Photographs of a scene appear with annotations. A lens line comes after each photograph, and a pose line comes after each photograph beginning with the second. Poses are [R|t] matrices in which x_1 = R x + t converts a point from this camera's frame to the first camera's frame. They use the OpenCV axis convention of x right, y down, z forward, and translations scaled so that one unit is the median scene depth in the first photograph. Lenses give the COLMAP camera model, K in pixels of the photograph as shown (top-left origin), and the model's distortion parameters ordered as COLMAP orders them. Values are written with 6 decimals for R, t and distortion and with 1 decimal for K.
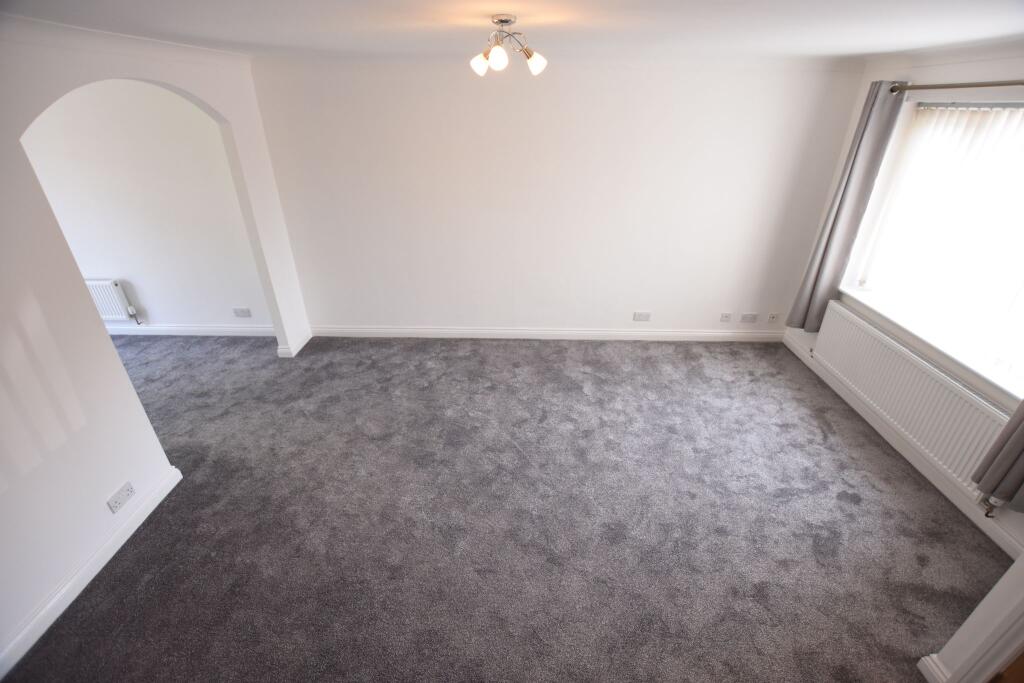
lens RADIAL K [[453.0, 0, 515.7], [0, 453.0, 339.5], [0, 0, 1]] dist [-0.022794, 0.008194]
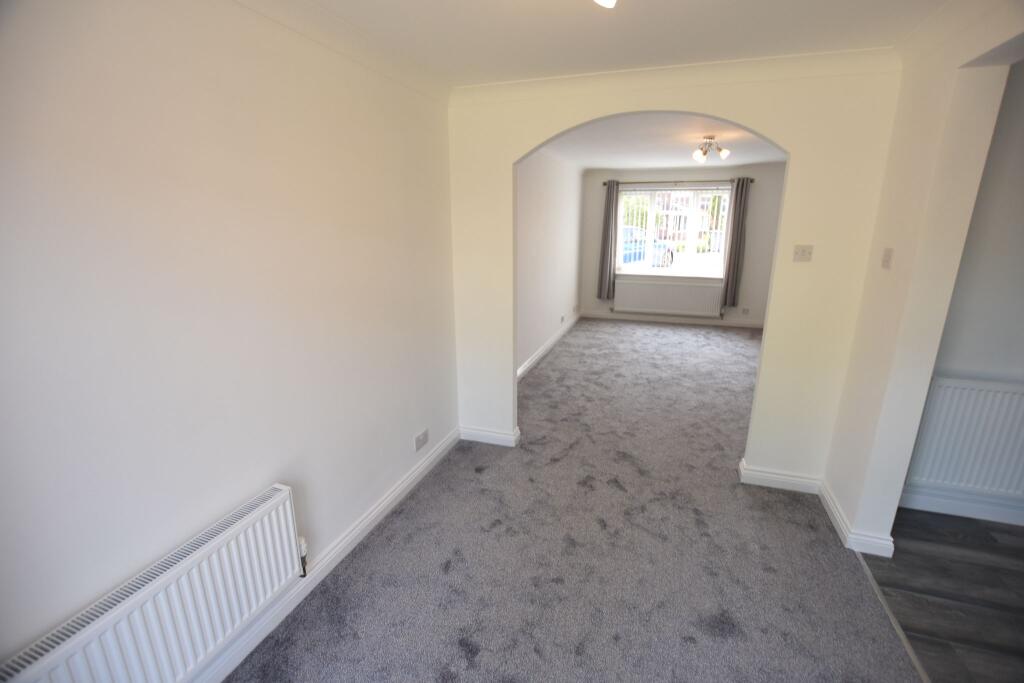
lens RADIAL K [[453.0, 0, 515.7], [0, 453.0, 339.5], [0, 0, 1]] dist [-0.022794, 0.008194]
pose [[0.301663, -0.240123, 0.922681, -1.300287], [0.459638, 0.884504, 0.079913, -0.203715], [-0.835304, 0.399993, 0.377191, 0.665386]]
